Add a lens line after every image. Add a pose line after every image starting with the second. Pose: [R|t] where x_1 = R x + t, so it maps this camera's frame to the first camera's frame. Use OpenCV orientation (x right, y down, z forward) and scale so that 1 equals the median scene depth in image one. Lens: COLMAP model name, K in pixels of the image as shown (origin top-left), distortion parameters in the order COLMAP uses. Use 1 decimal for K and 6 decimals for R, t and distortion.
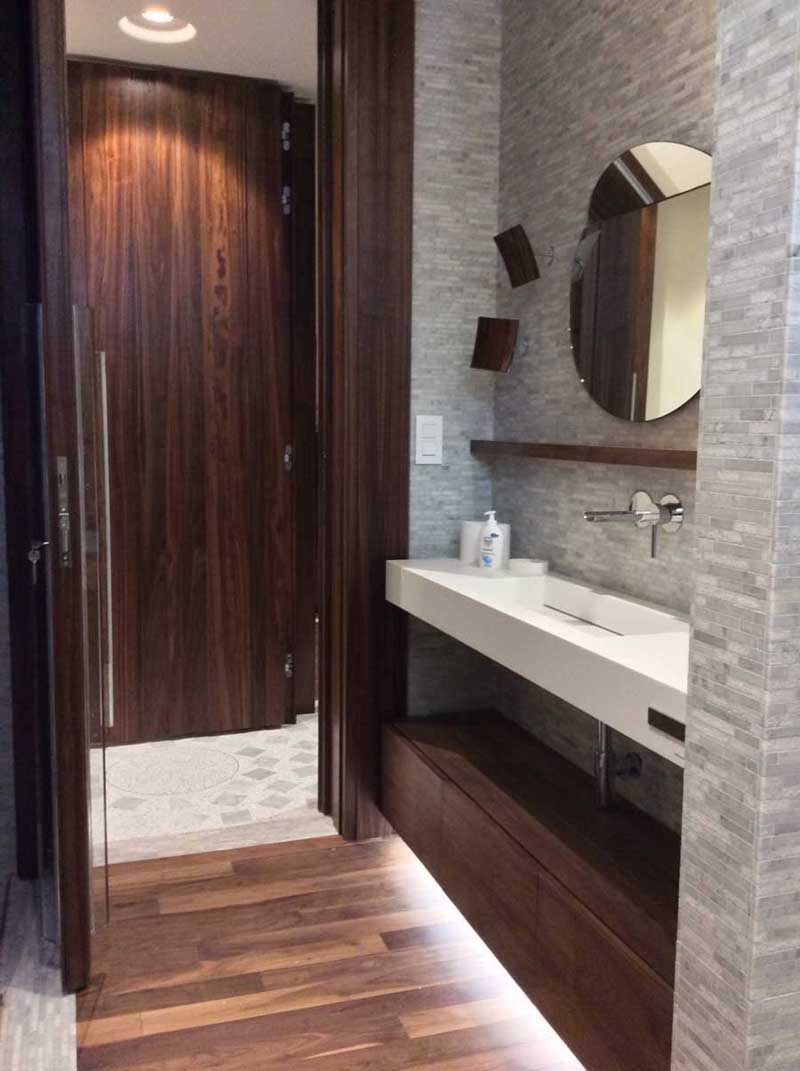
lens RADIAL K [[959.6, 0, 398.3], [0, 959.6, 536.3], [0, 0, 1]] dist [0.088962, -0.166066]
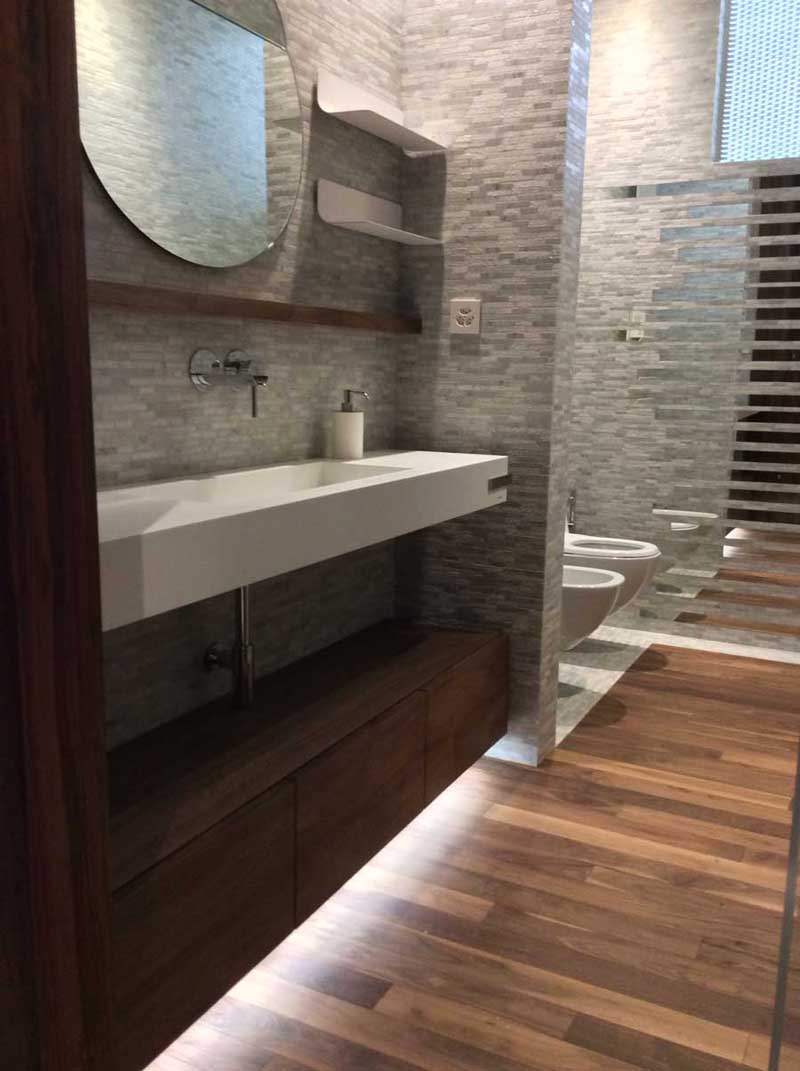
lens RADIAL K [[959.6, 0, 398.8], [0, 959.6, 535.1], [0, 0, 1]] dist [0.088962, -0.166066]
pose [[-0.694697, -0.157758, 0.701790, -0.497779], [0.048013, 0.963307, 0.264072, -0.104921], [-0.717698, 0.217145, -0.661632, 1.460744]]
